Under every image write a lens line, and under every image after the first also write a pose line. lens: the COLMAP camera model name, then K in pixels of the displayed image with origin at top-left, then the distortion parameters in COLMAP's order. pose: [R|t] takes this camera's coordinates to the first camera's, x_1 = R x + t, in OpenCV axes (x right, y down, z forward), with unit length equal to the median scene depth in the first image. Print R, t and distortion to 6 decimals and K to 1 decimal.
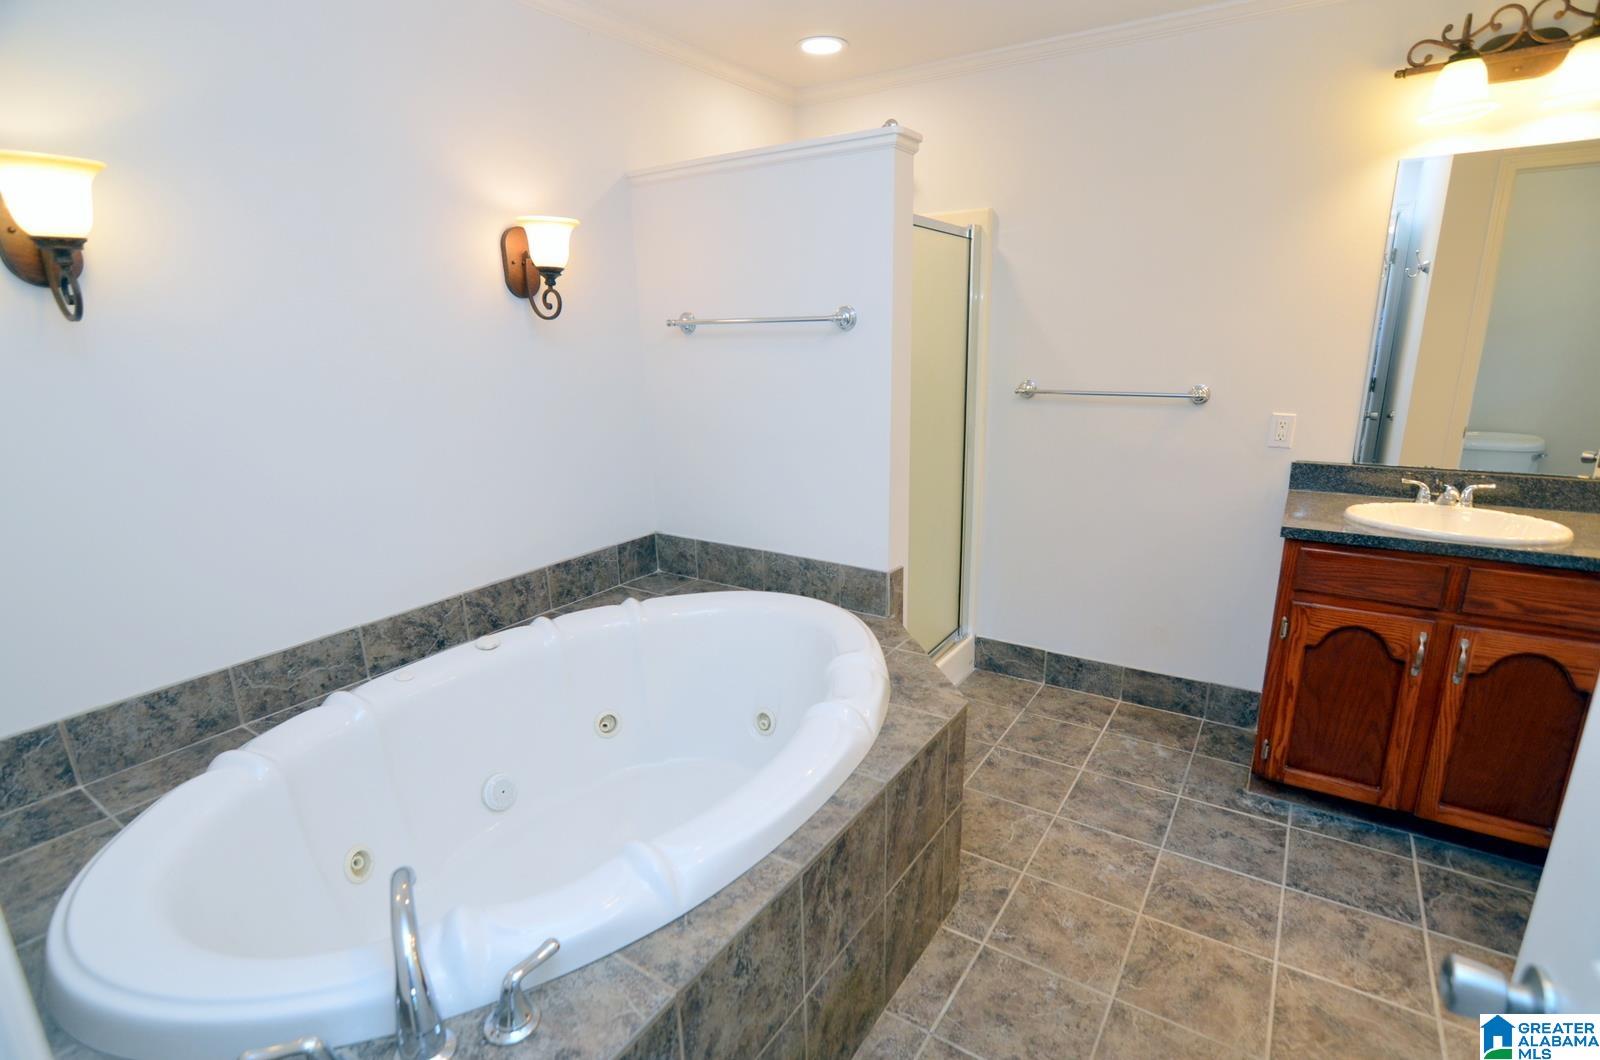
lens RADIAL K [[776.5, 0, 802.8], [0, 776.5, 538.3], [0, 0, 1]] dist [-0.025165, 0.005975]
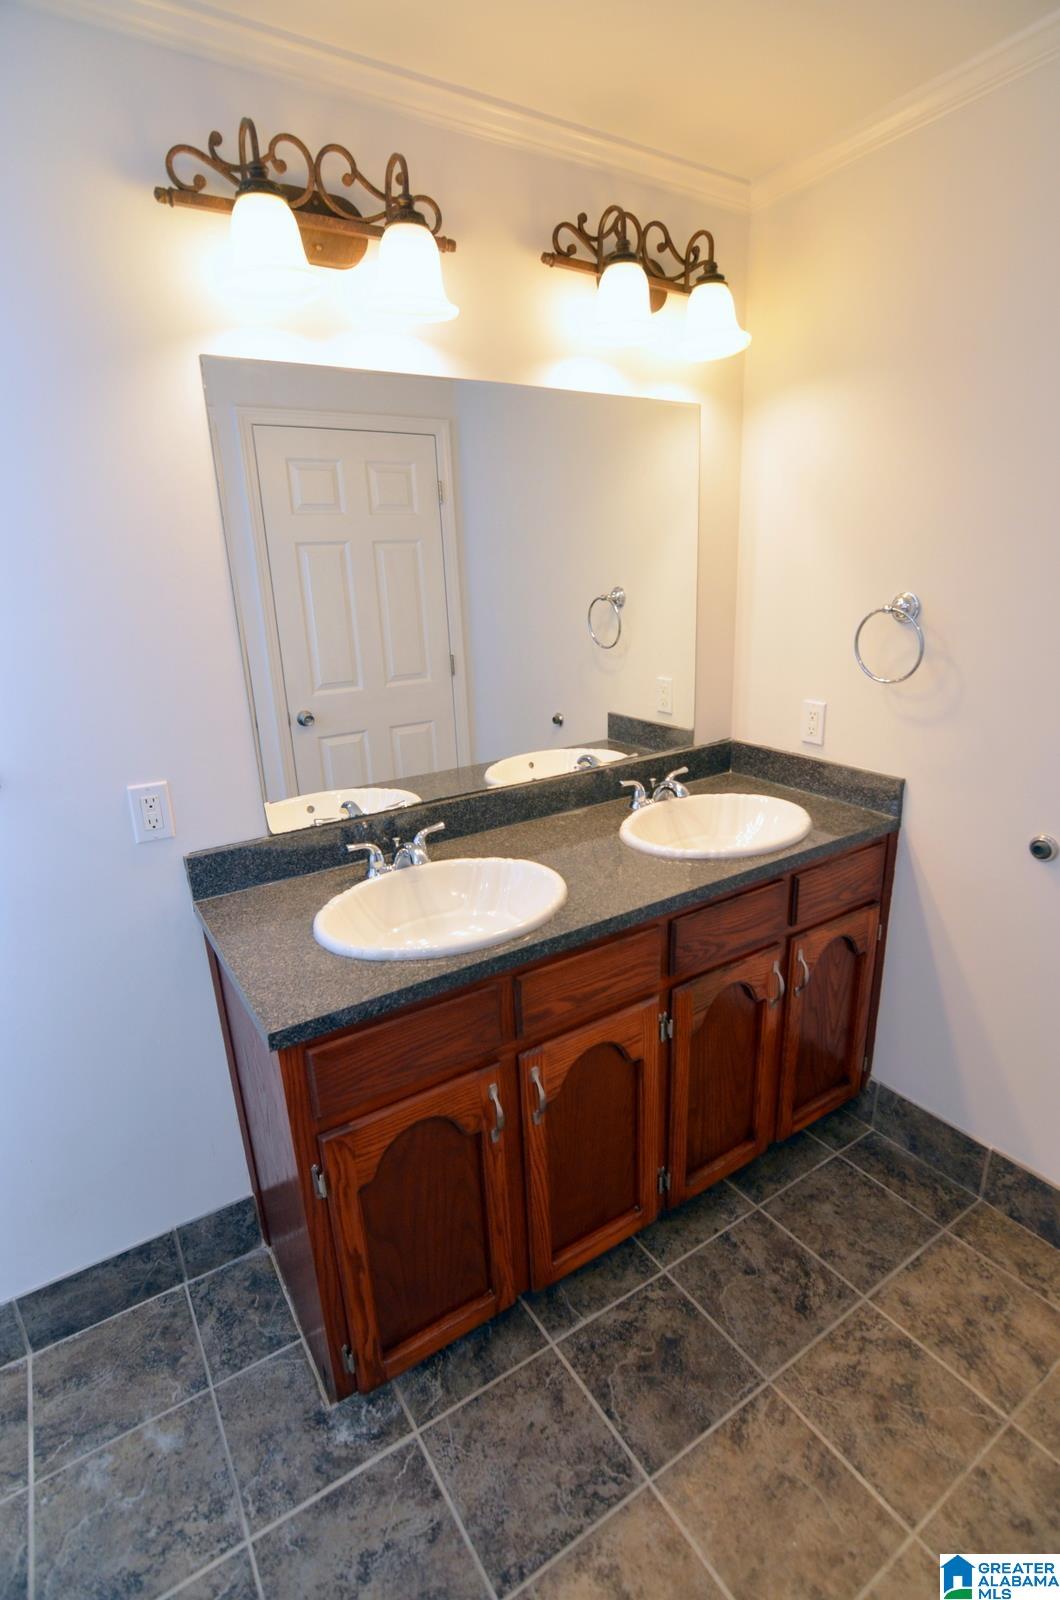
lens RADIAL K [[776.5, 0, 554.5], [0, 776.5, 795.0], [0, 0, 1]] dist [-0.025165, 0.005975]
pose [[0.392536, -0.263185, 0.881277, 0.215280], [0.263201, 0.950256, 0.166550, -0.155614], [-0.881272, 0.166575, 0.442280, 0.436262]]
